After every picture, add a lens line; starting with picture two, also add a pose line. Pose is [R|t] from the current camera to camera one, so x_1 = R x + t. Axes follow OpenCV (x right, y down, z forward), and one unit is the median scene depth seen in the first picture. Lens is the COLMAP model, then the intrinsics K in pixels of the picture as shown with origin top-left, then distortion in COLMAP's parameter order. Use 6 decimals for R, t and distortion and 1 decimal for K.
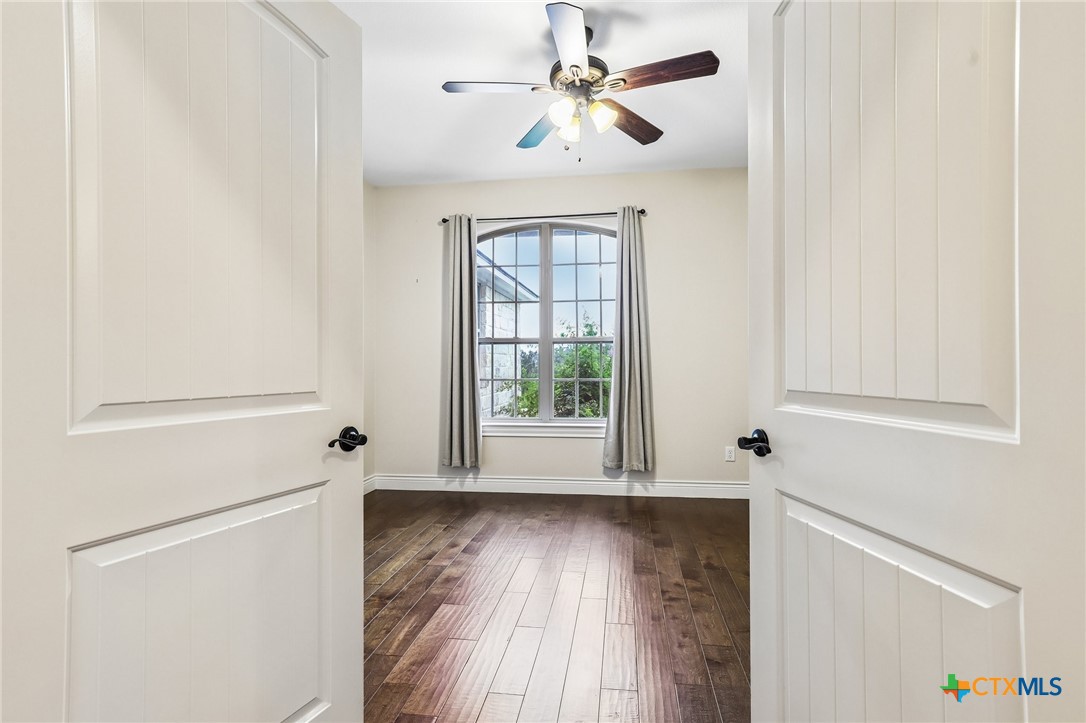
lens RADIAL K [[528.9, 0, 543.5], [0, 528.9, 363.9], [0, 0, 1]] dist [0.000227, 0.000086]
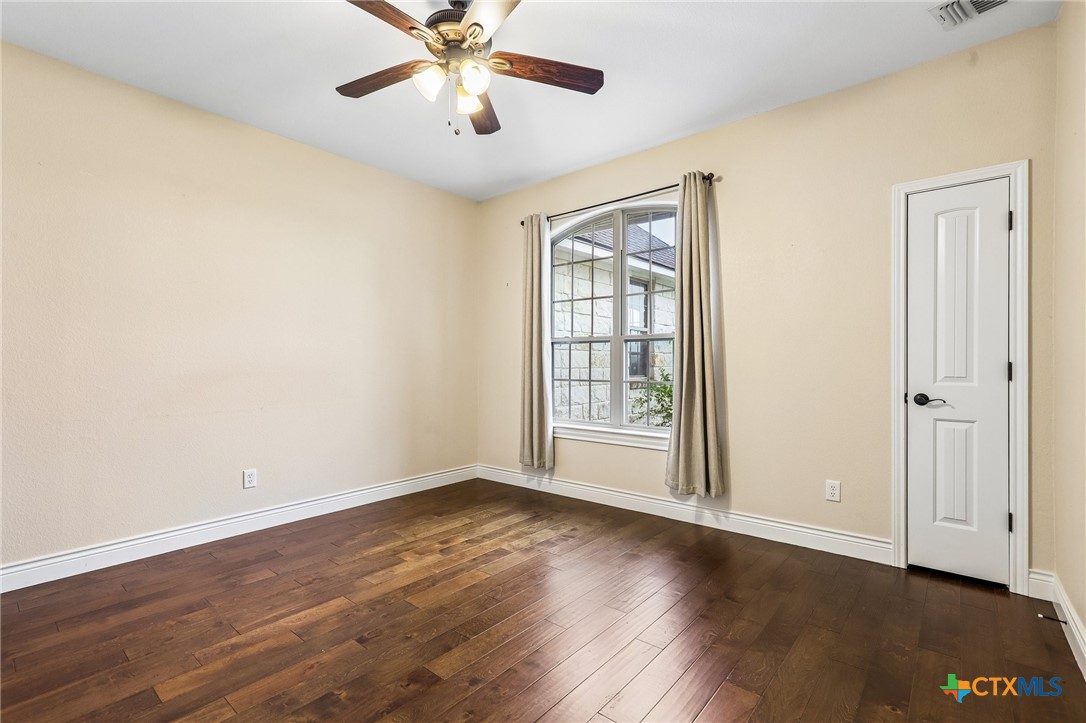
lens RADIAL K [[496.5, 0, 541.1], [0, 496.5, 365.7], [0, 0, 1]] dist [0.007720, 0.000357]
pose [[0.851894, 0.007881, -0.523654, 0.360453], [-0.005752, 0.999967, 0.005691, -0.001685], [0.523682, -0.001836, 0.851912, 0.211045]]
